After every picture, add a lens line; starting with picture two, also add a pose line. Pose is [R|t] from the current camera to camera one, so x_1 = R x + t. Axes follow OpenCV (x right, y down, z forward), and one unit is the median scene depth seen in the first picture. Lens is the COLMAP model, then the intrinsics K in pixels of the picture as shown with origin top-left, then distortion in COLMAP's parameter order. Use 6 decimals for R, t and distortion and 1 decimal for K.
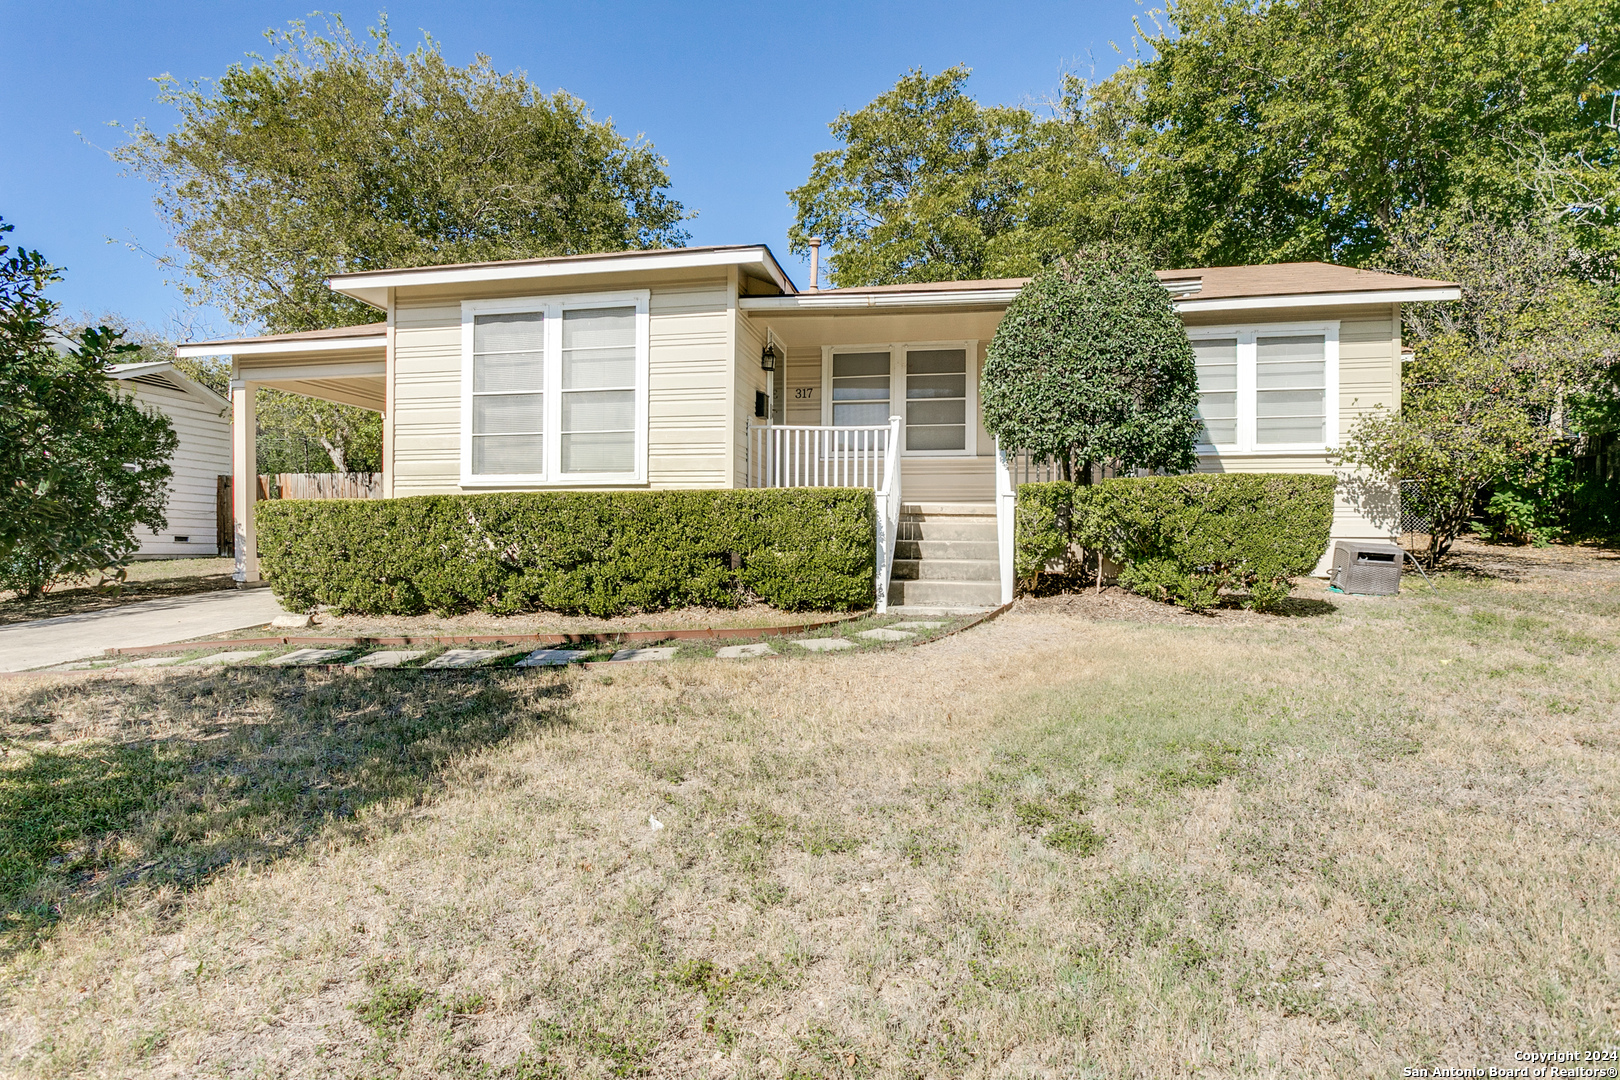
lens RADIAL K [[829.1, 0, 809.4], [0, 829.1, 543.8], [0, 0, 1]] dist [-0.000367, 0.001655]
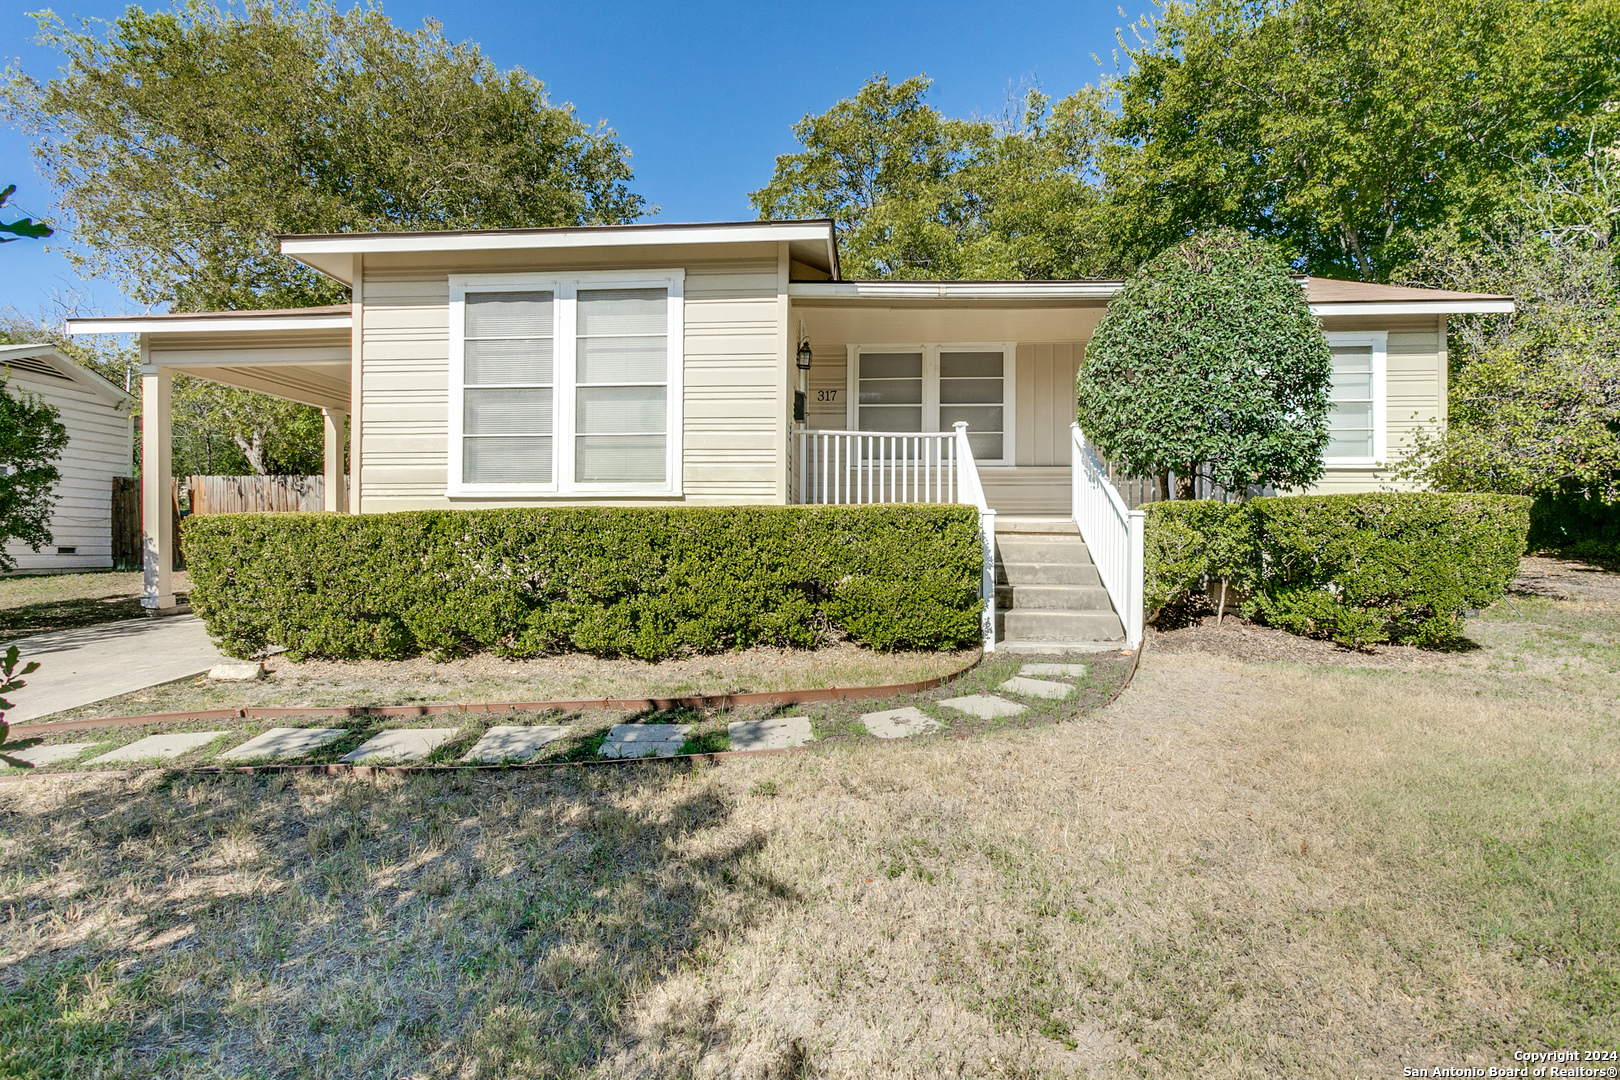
lens RADIAL K [[778.1, 0, 810.0], [0, 778.1, 540.0], [0, 0, 1]] dist [0.008084, -0.000788]
pose [[0.993150, -0.000500, 0.116842, -0.154569], [0.000937, 0.999993, -0.003687, -0.023441], [-0.116839, 0.003771, 0.993144, 0.183729]]
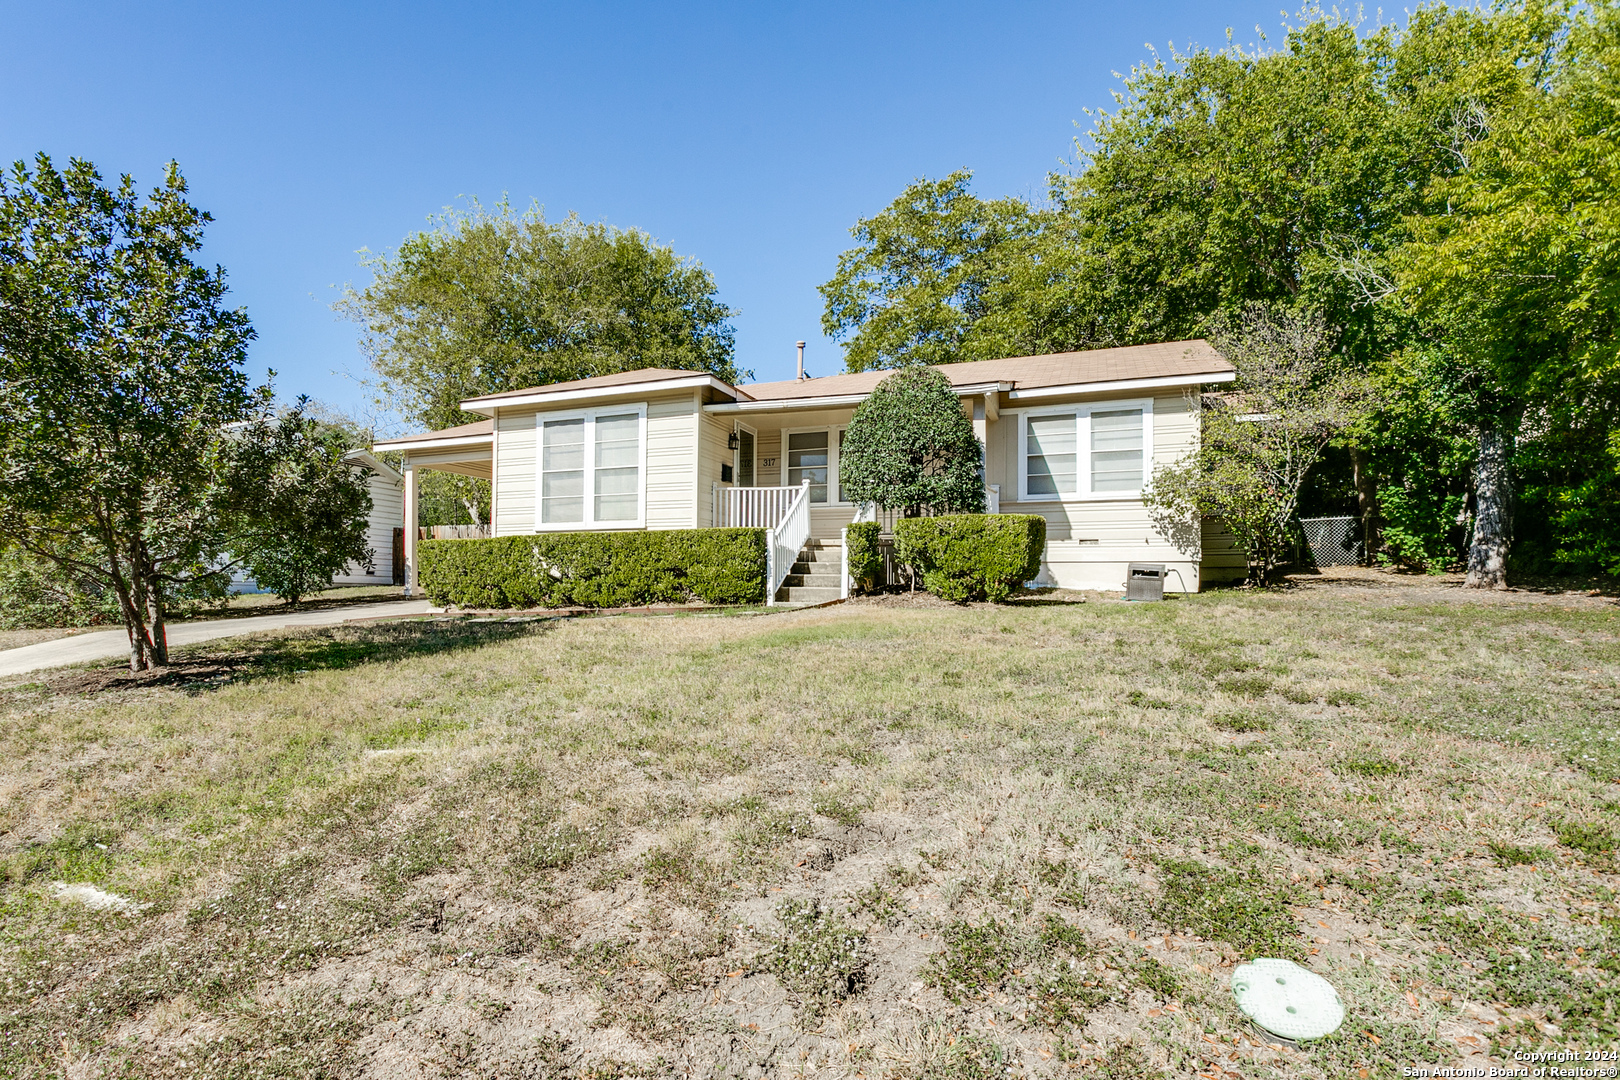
lens RADIAL K [[827.9, 0, 752.7], [0, 827.9, 576.4], [0, 0, 1]] dist [0.001676, -0.000247]
pose [[0.979183, -0.001333, -0.202974, 0.306686], [-0.002596, 0.999814, -0.019093, 0.046798], [0.202962, 0.019223, 0.978998, -0.457090]]
